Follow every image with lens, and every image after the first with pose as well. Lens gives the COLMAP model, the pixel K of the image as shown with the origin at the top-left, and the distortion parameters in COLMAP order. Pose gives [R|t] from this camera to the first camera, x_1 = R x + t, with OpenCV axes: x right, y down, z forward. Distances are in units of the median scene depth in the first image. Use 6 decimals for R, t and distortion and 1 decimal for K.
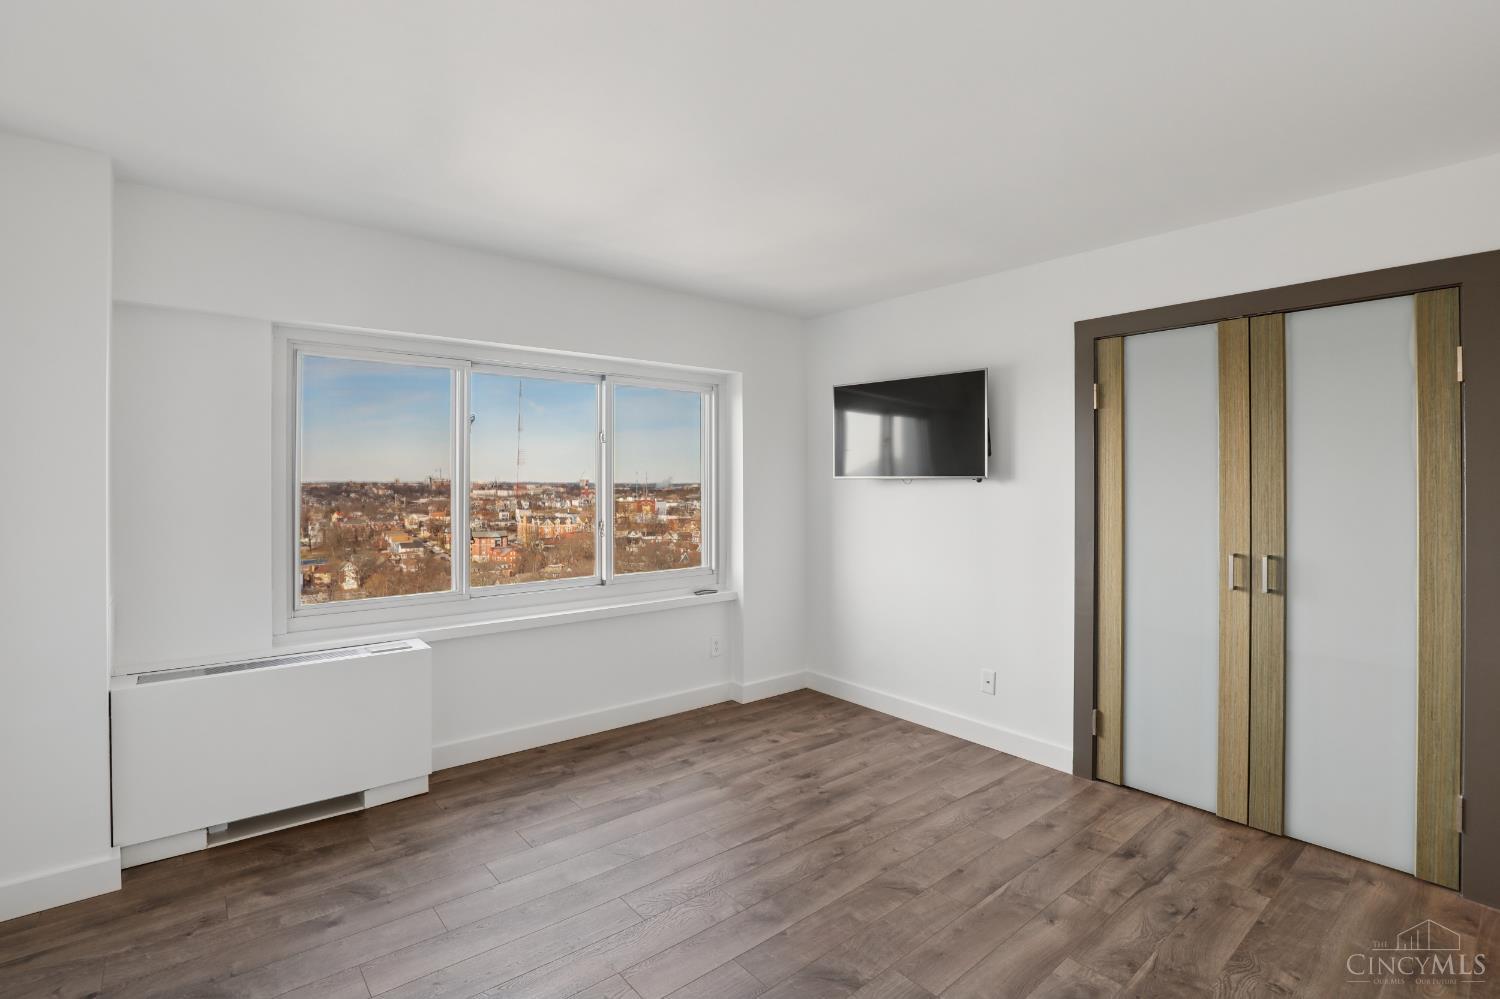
lens RADIAL K [[700.3, 0, 764.6], [0, 700.3, 486.1], [0, 0, 1]] dist [-0.036090, 0.008997]
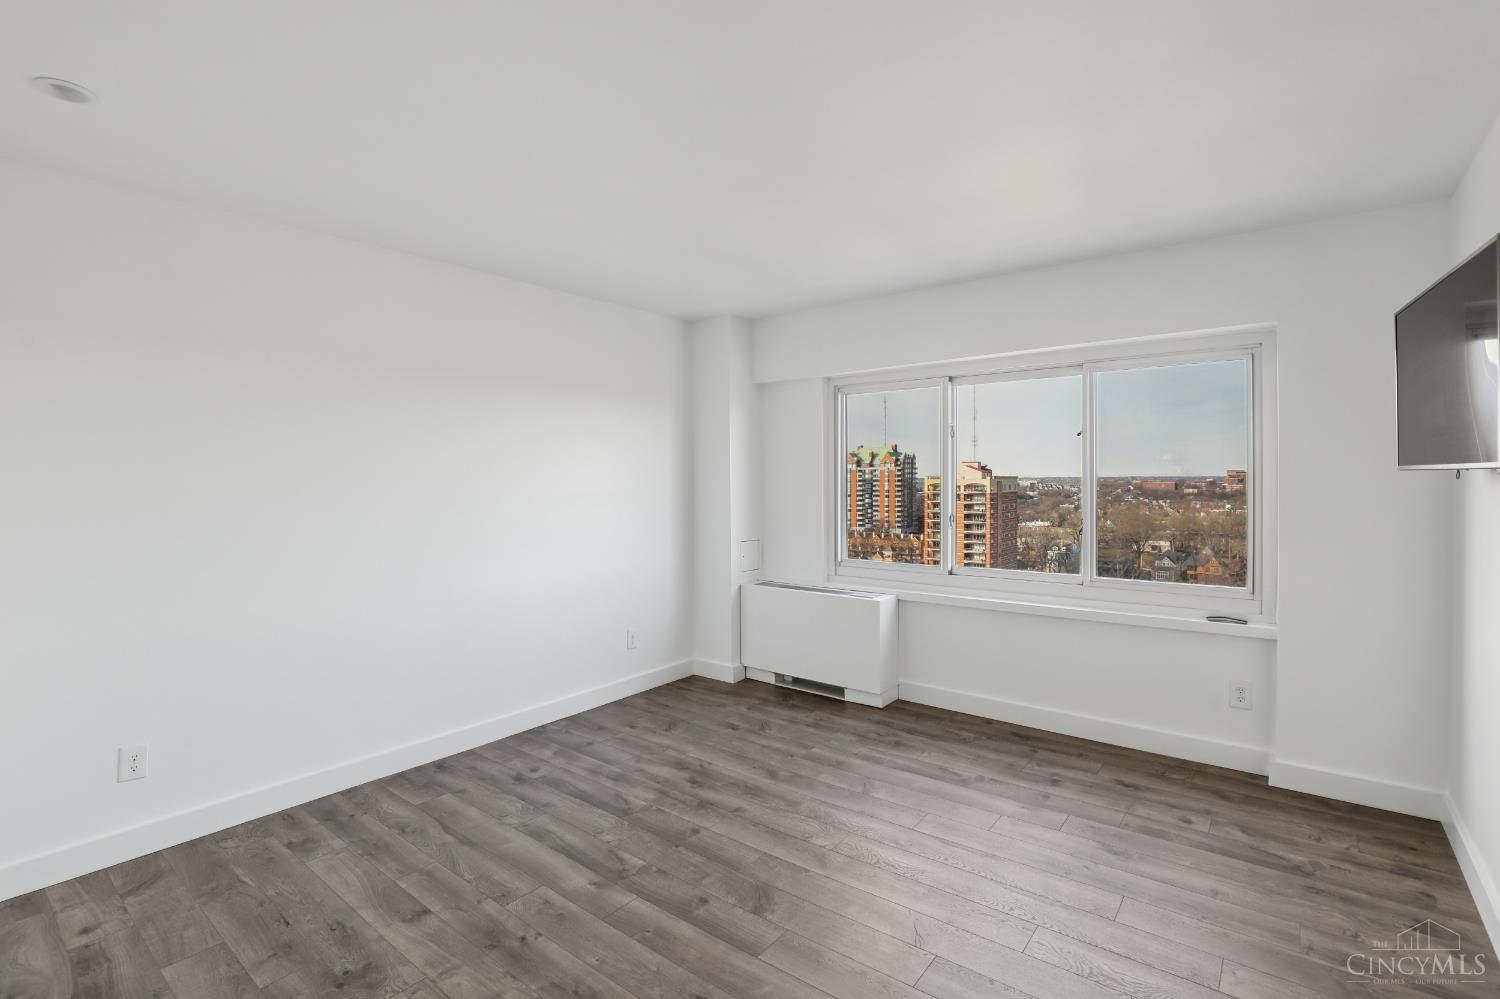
lens RADIAL K [[700.3, 0, 734.5], [0, 700.3, 503.7], [0, 0, 1]] dist [-0.036090, 0.008997]
pose [[0.178786, 0.032773, -0.983342, 0.690303], [0.001482, 0.999435, 0.033579, -0.001891], [0.983887, -0.007461, 0.178637, 0.418108]]
